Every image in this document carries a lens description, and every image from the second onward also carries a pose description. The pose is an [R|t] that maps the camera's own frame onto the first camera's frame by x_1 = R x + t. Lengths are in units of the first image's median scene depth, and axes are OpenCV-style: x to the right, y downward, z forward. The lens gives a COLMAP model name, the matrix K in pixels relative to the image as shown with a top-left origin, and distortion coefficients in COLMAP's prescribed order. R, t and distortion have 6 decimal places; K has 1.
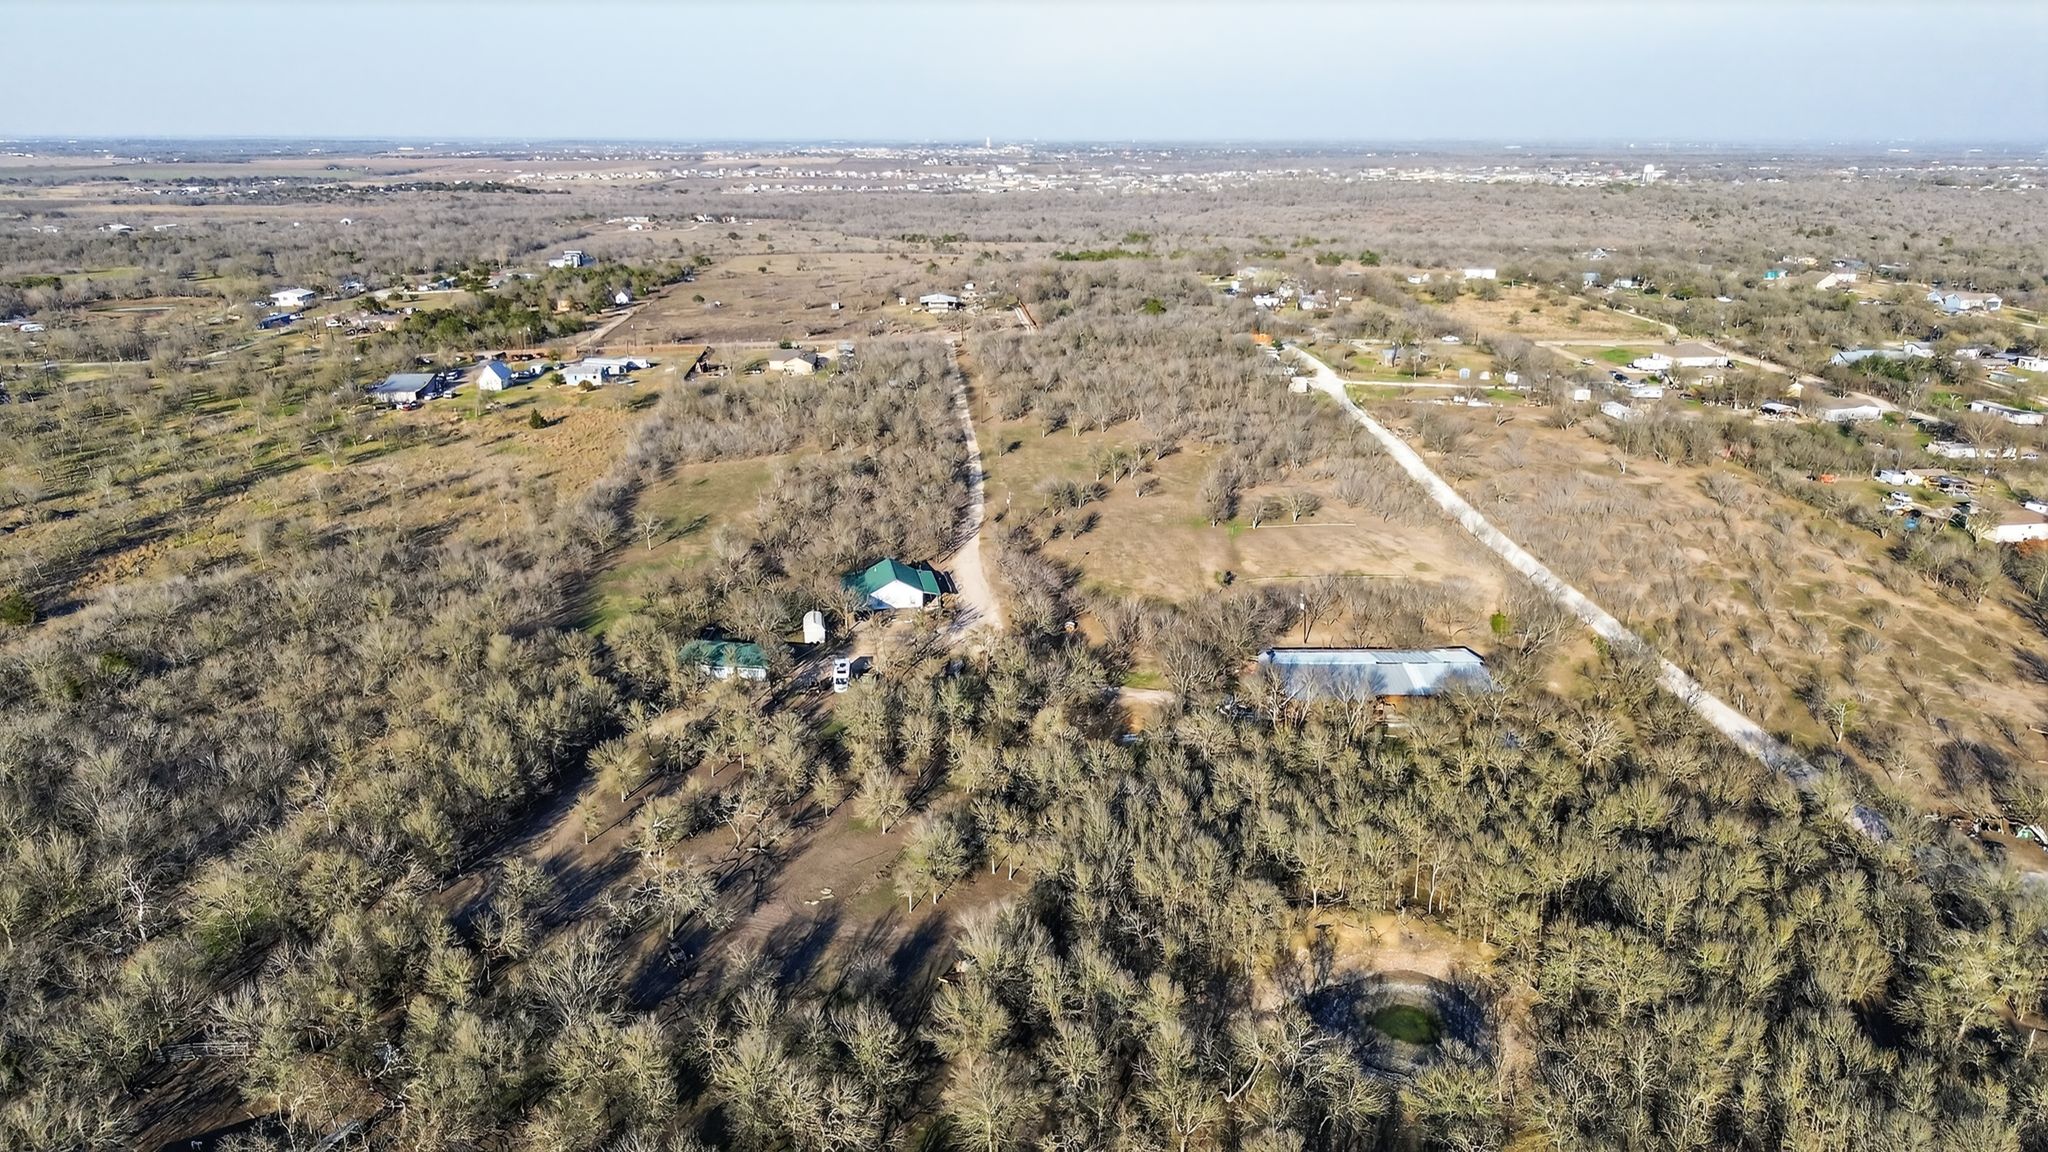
lens RADIAL K [[1426.0, 0, 1024.0], [0, 1426.0, 576.0], [0, 0, 1]] dist [0.058642, -0.068917]
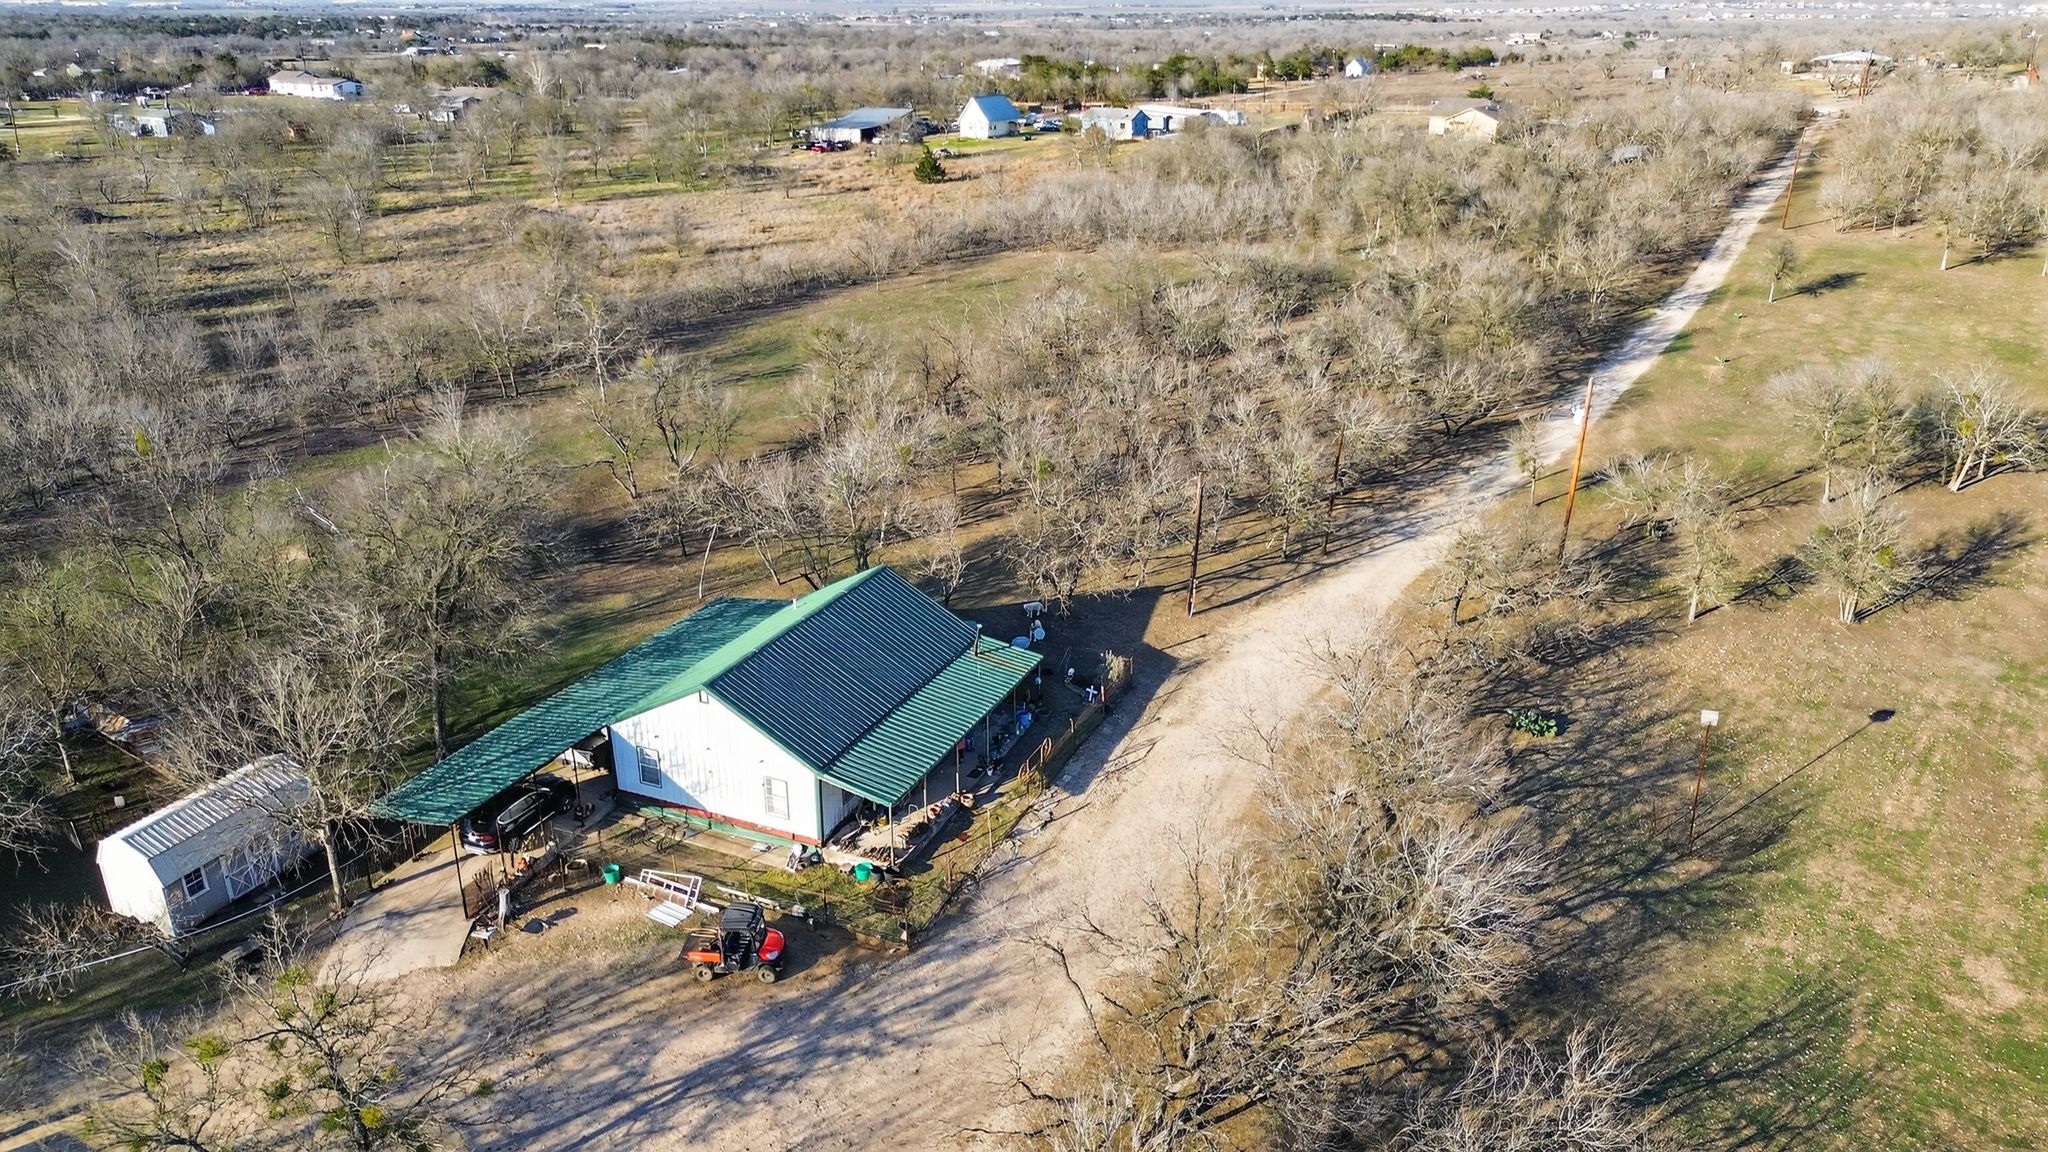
lens RADIAL K [[1426.0, 0, 1024.0], [0, 1426.0, 576.0], [0, 0, 1]] dist [0.058642, -0.068917]
pose [[0.813002, 0.209012, -0.543454, 0.031814], [-0.162164, 0.977701, 0.133428, -0.026549], [0.559224, -0.020348, 0.828767, 0.457966]]
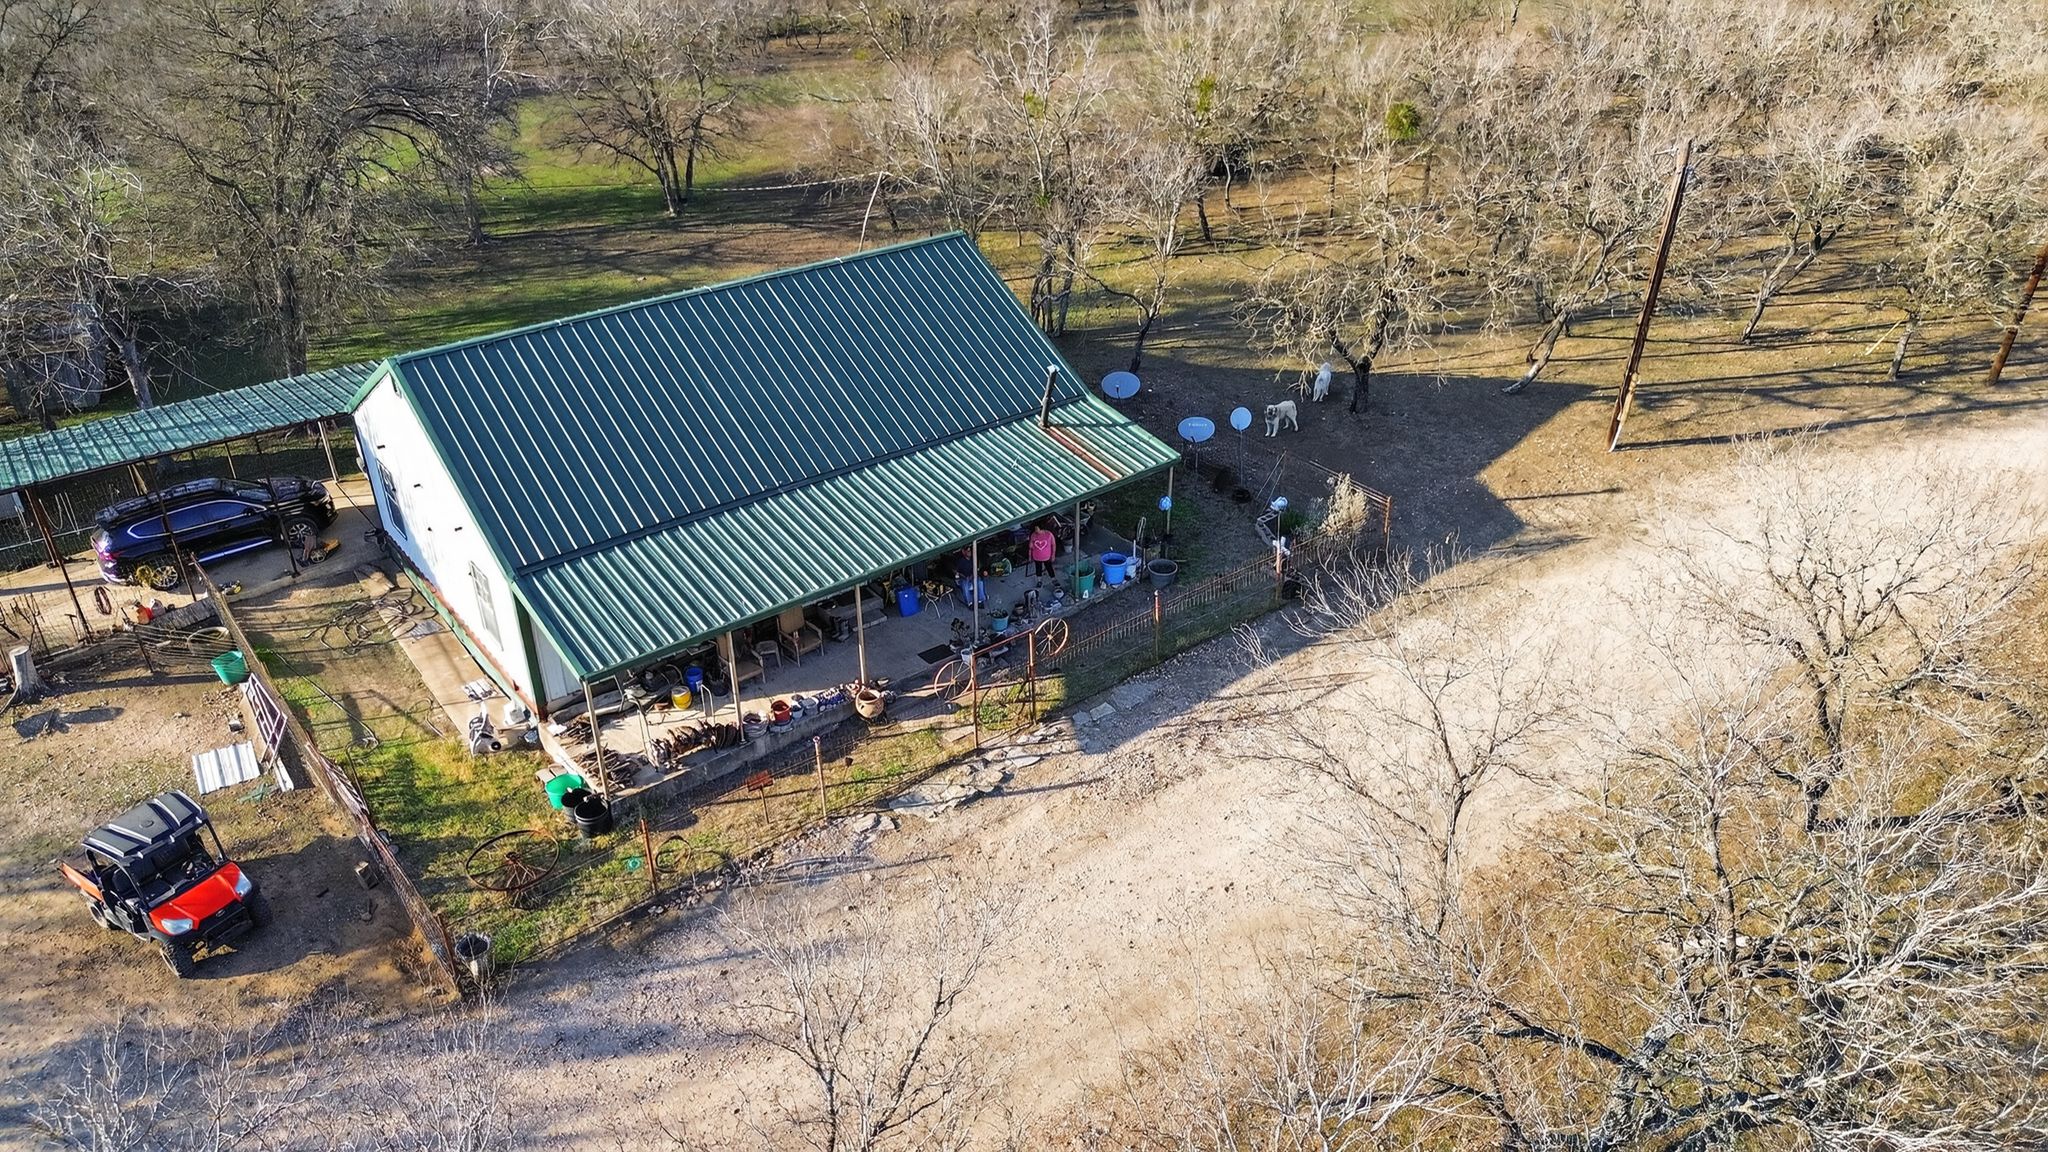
lens RADIAL K [[1426.0, 0, 1024.0], [0, 1426.0, 576.0], [0, 0, 1]] dist [0.058642, -0.068917]
pose [[0.435544, 0.437387, -0.786762, 0.013184], [-0.240982, 0.898770, 0.366250, -0.019043], [0.867311, 0.030077, 0.496857, 0.531852]]
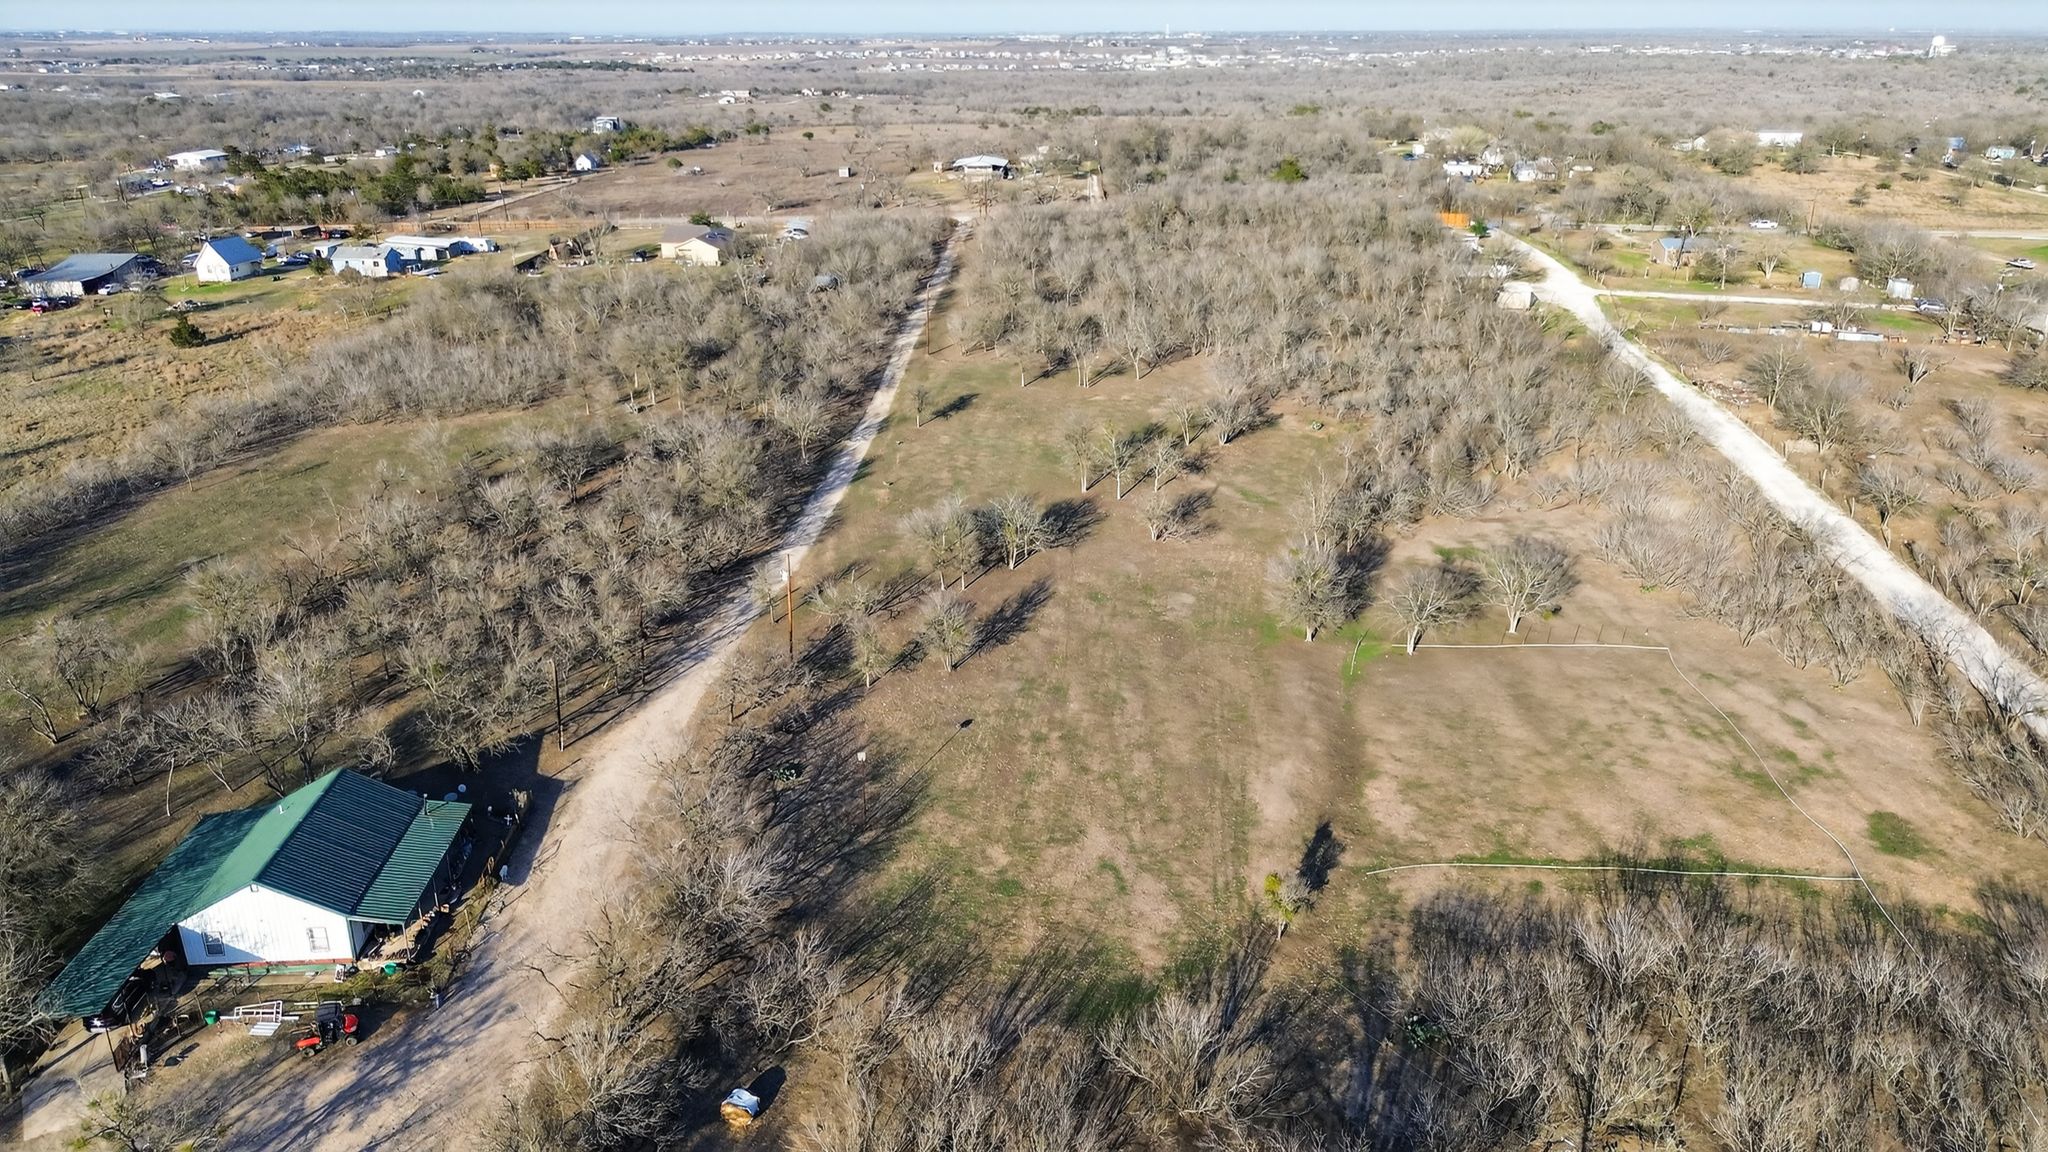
lens RADIAL K [[1426.0, 0, 1024.0], [0, 1426.0, 576.0], [0, 0, 1]] dist [0.058642, -0.068917]
pose [[0.992612, 0.040563, -0.114348, 0.063063], [-0.032956, 0.997165, 0.067644, -0.050839], [0.116768, -0.063376, 0.991135, 0.376526]]
